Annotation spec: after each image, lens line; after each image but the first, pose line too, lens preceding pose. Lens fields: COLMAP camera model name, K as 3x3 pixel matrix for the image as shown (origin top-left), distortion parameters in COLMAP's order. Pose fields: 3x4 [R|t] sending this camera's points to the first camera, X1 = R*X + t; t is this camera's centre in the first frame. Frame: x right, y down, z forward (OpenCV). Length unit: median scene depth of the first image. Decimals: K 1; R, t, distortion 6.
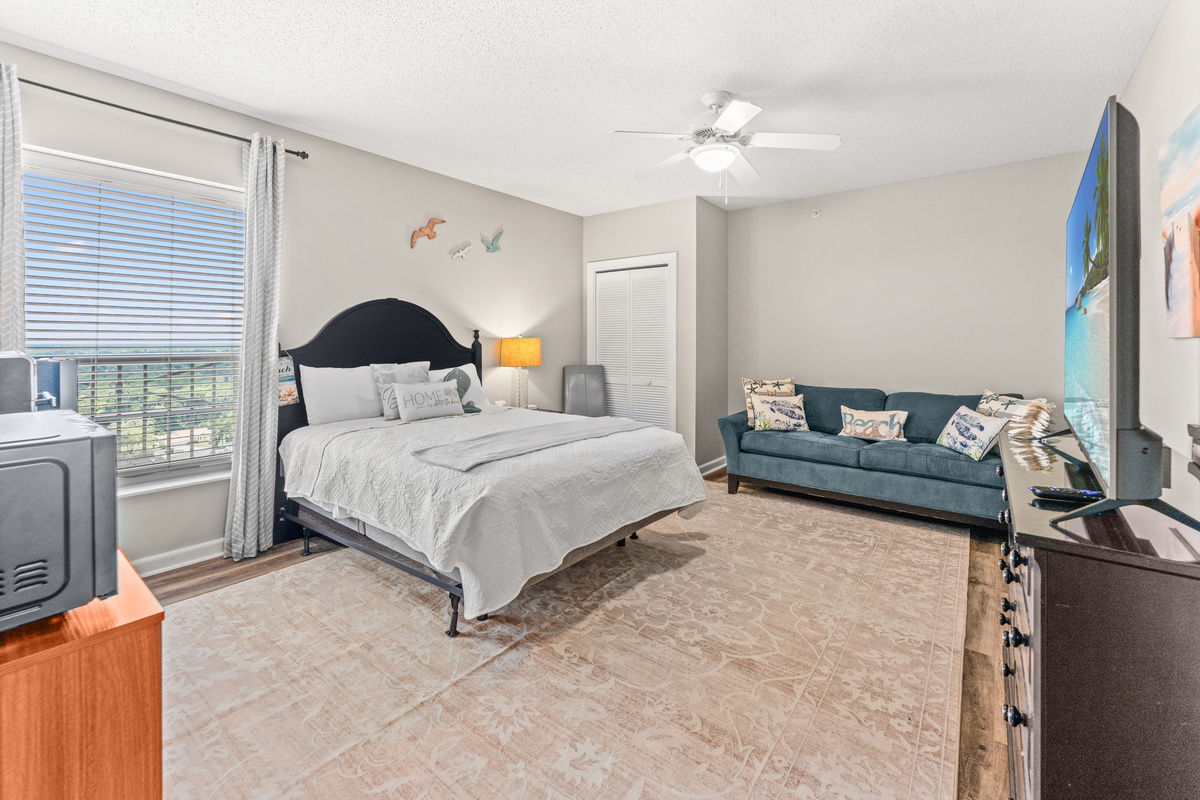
lens RADIAL K [[493.2, 0, 604.0], [0, 493.2, 346.7], [0, 0, 1]] dist [-0.000018, -0.000527]
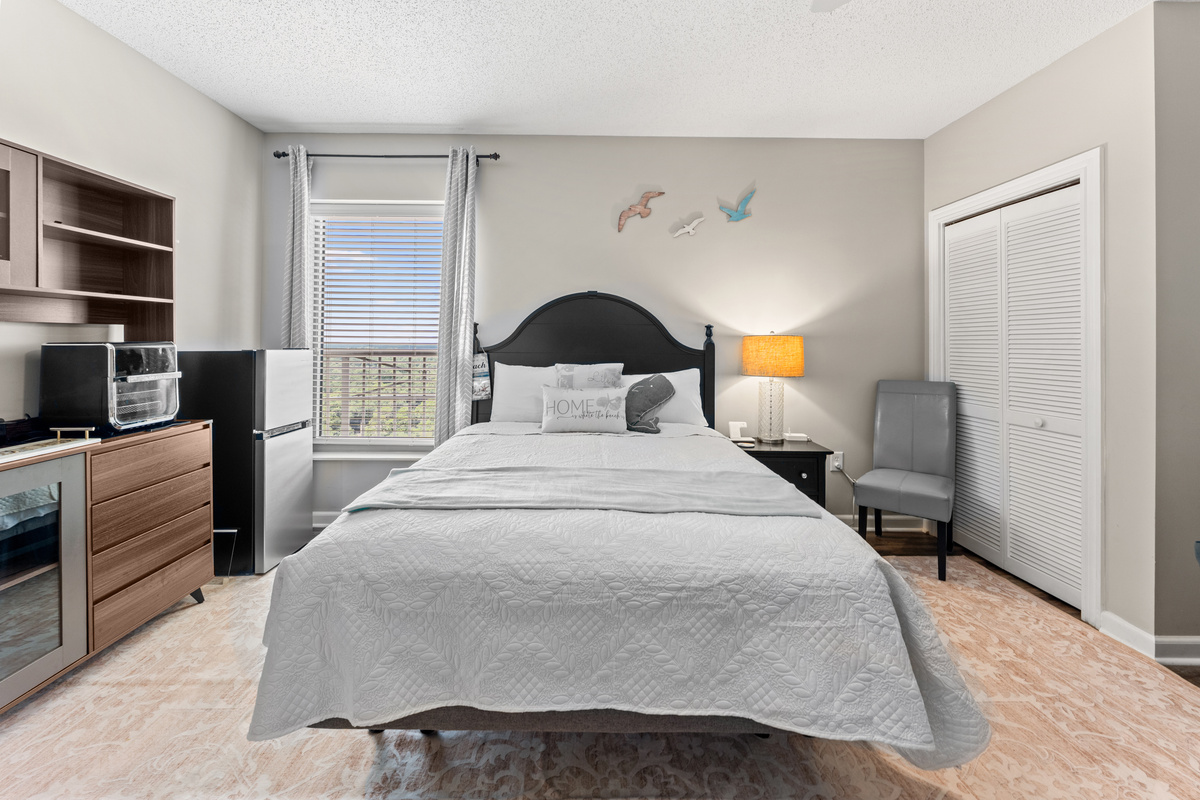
lens RADIAL K [[493.2, 0, 604.0], [0, 493.2, 346.7], [0, 0, 1]] dist [-0.000018, -0.000527]
pose [[0.625594, 0.006703, -0.780120, 0.274010], [-0.014251, 0.999894, -0.002837, 0.004045], [0.780019, 0.012892, 0.625623, 0.451826]]
